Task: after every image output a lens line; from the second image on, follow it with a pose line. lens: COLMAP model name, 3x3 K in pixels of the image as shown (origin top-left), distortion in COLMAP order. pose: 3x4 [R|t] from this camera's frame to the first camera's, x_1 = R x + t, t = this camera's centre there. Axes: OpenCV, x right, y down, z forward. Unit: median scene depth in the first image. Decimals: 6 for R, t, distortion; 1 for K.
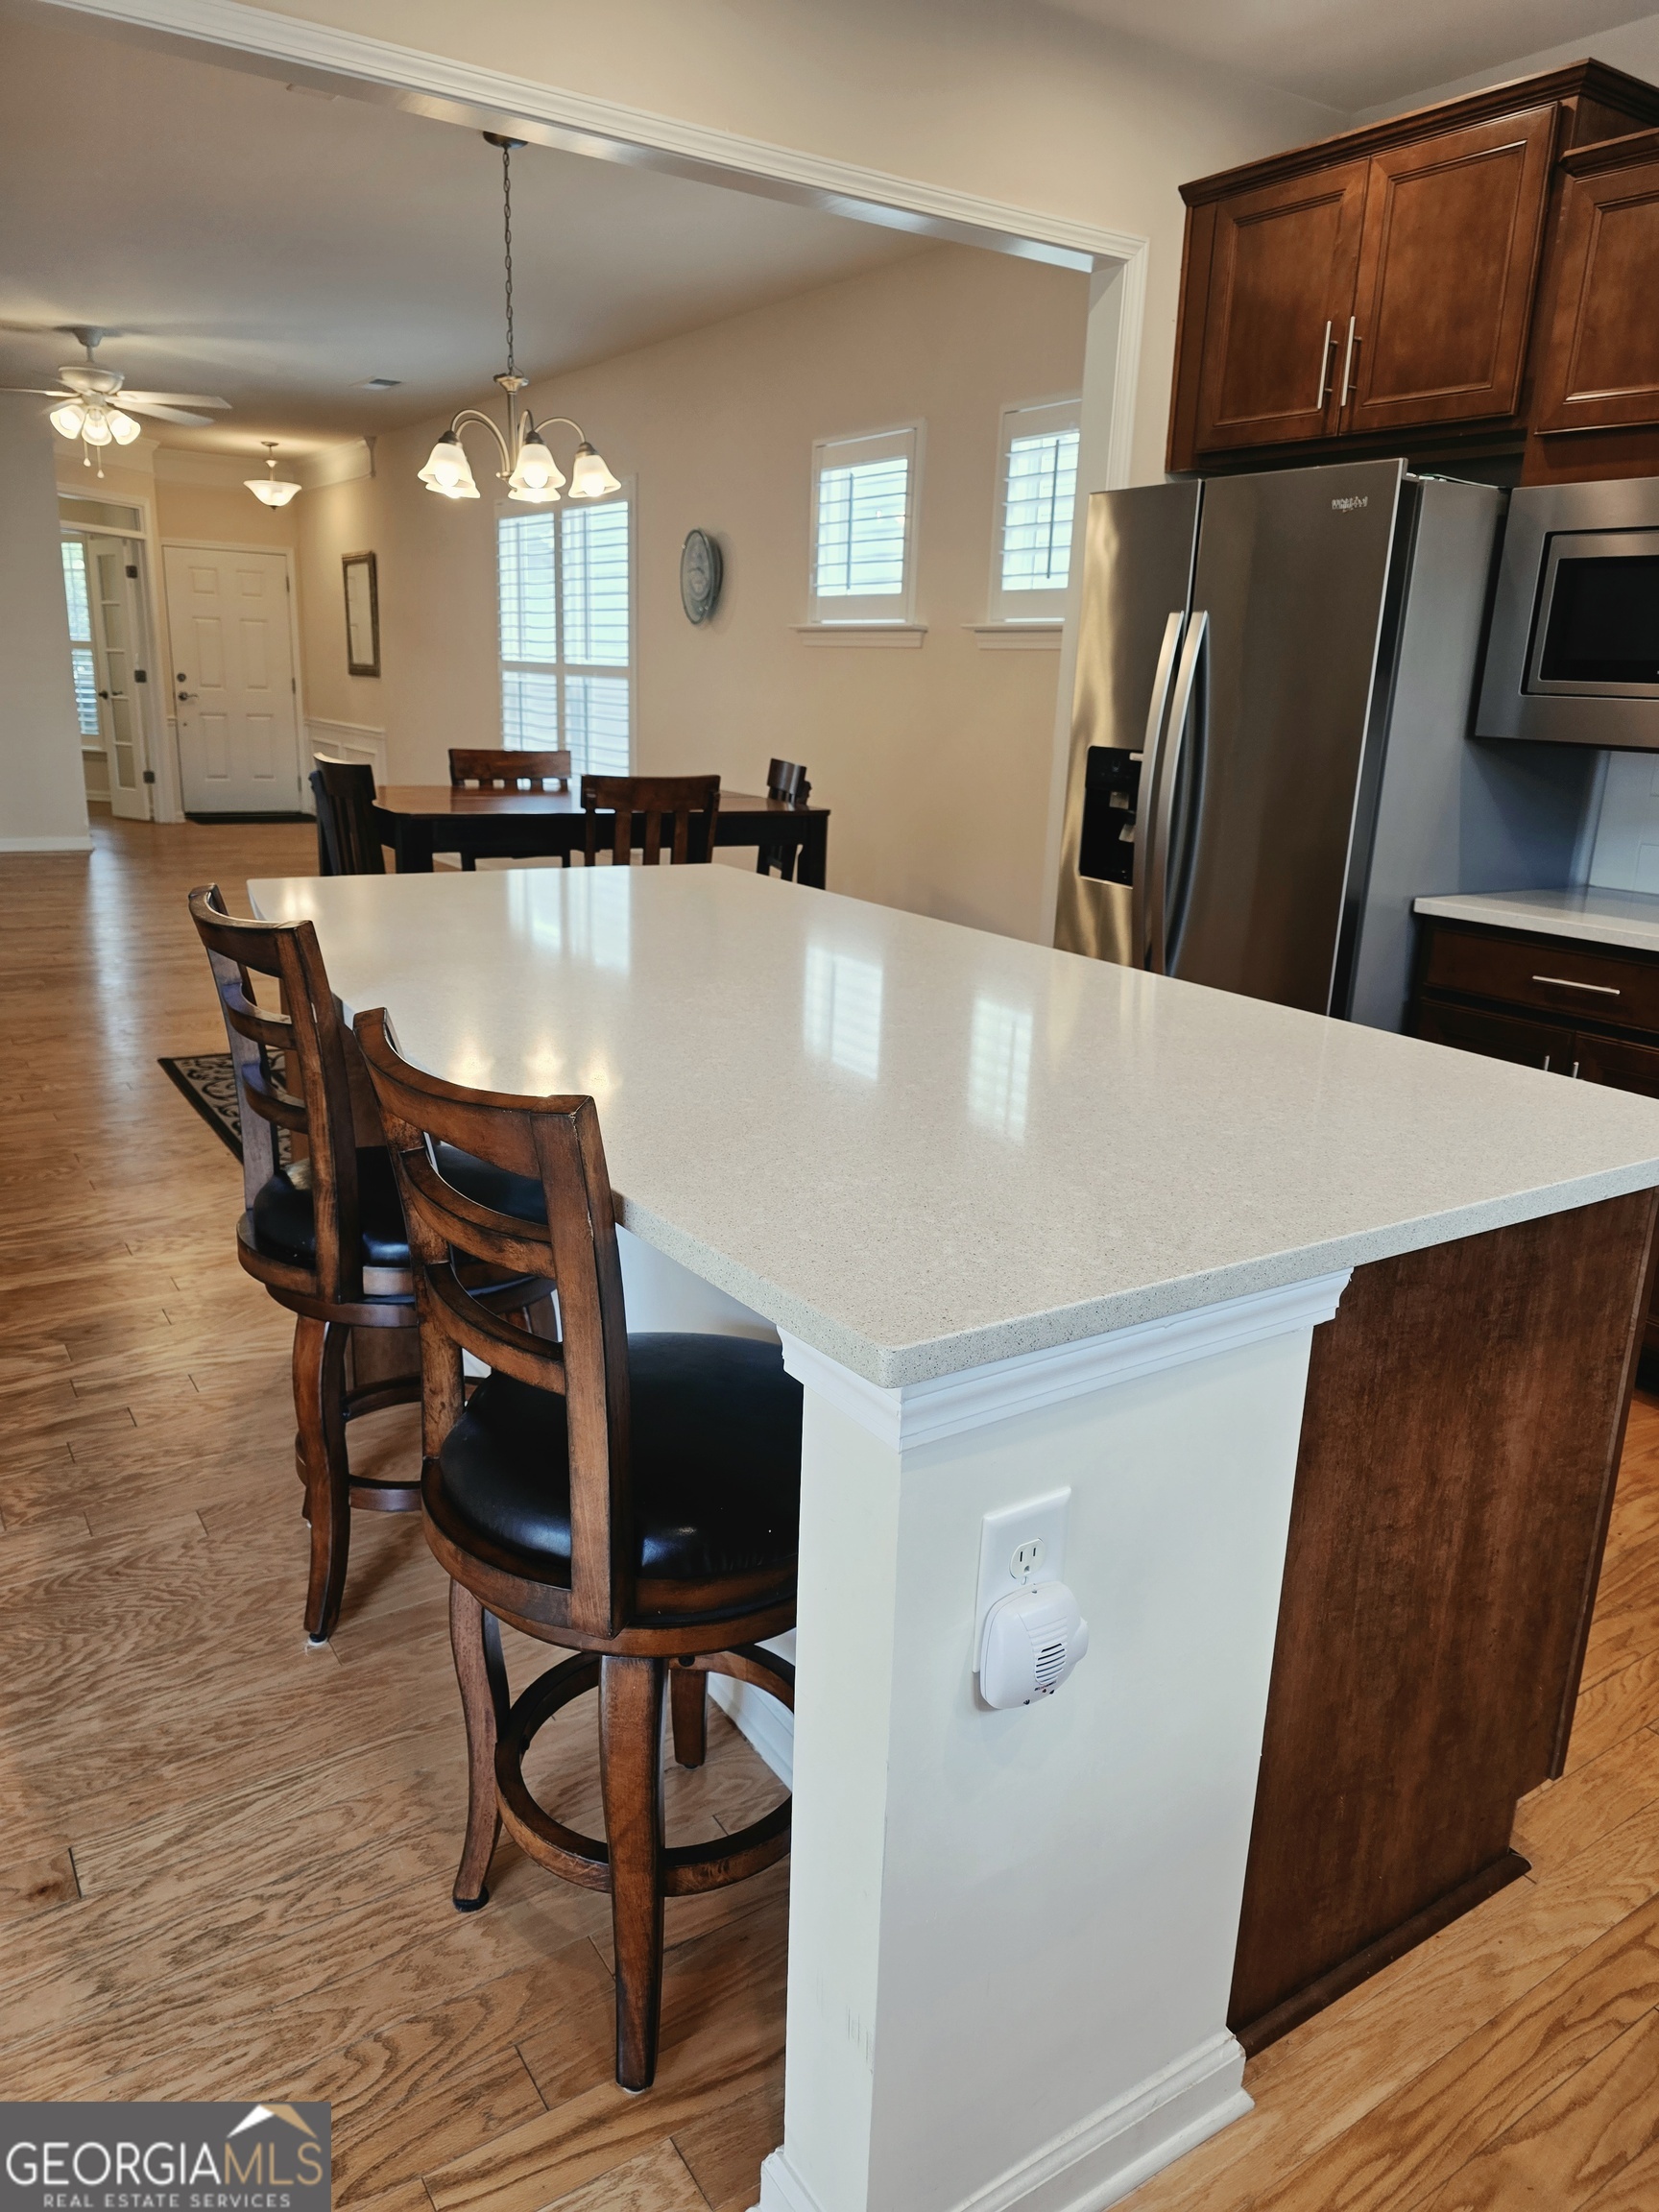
lens RADIAL K [[1492.1, 0, 840.1], [0, 1492.1, 1089.0], [0, 0, 1]] dist [0.055006, -0.051455]
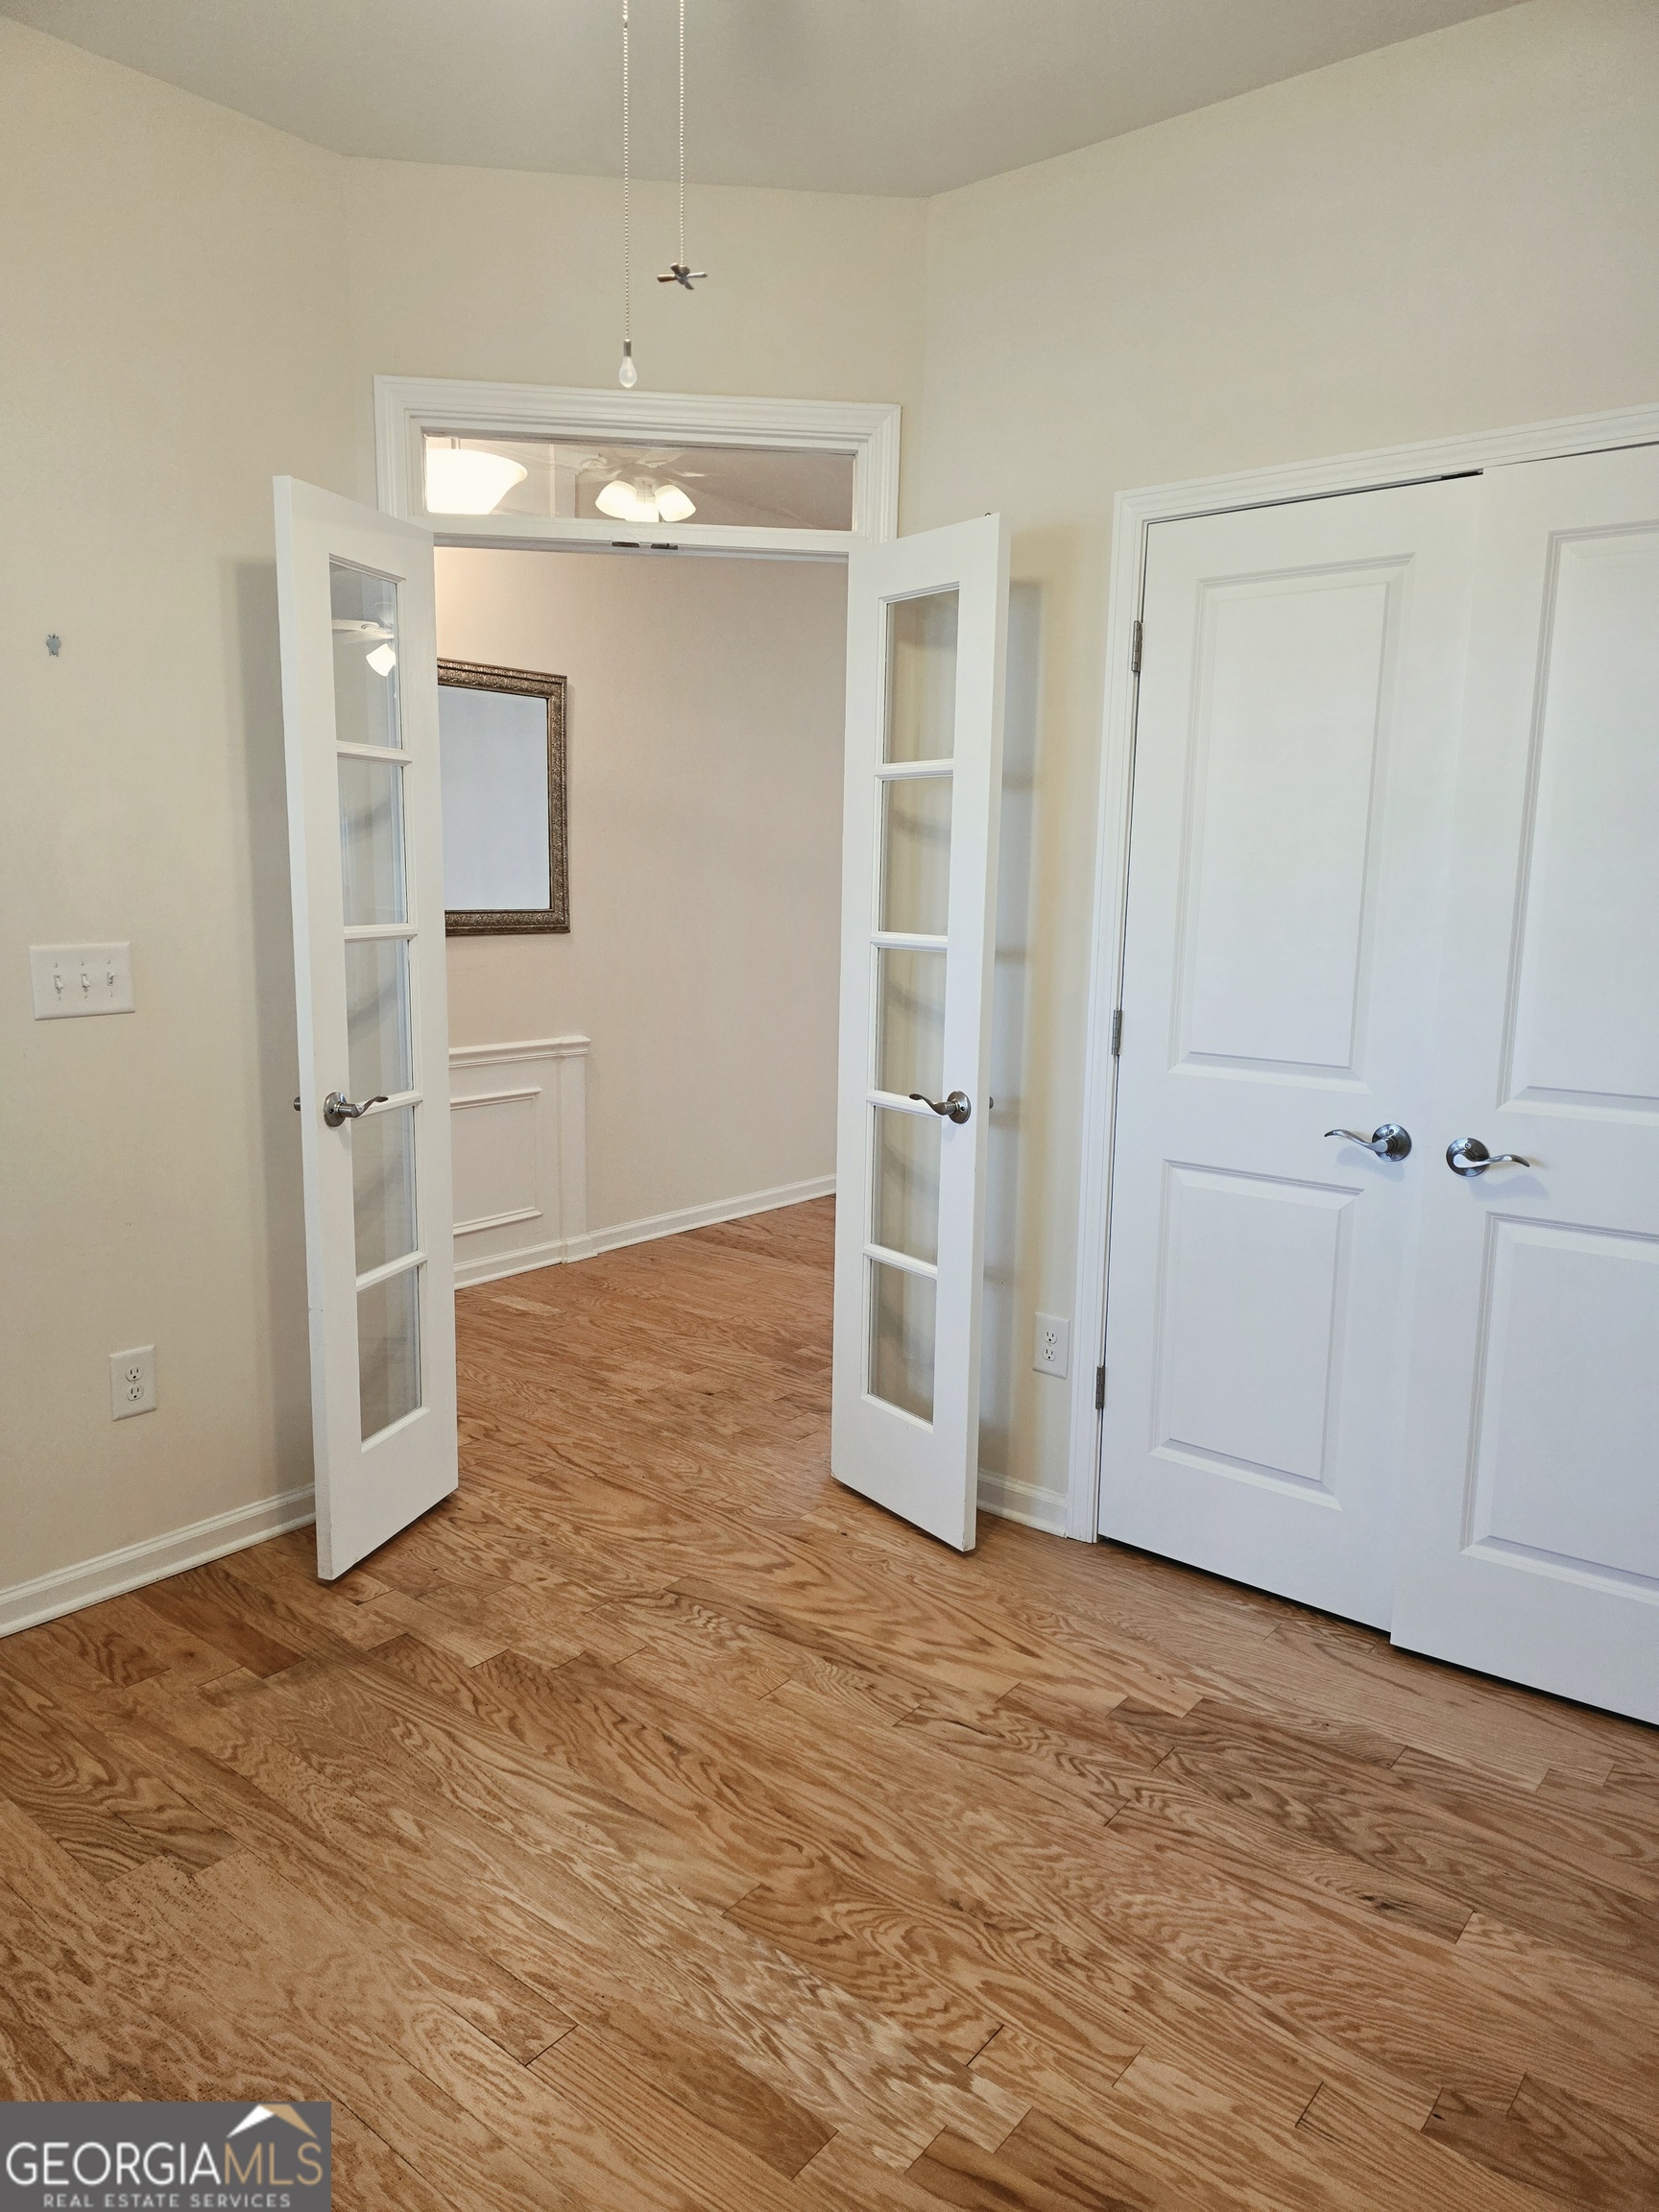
lens RADIAL K [[1492.1, 0, 844.3], [0, 1492.1, 1105.2], [0, 0, 1]] dist [0.055006, -0.051455]
pose [[-0.312698, -0.195659, 0.929482, -0.996897], [0.221090, 0.936684, 0.271555, -0.418028], [-0.923764, 0.290414, -0.249641, 1.327113]]
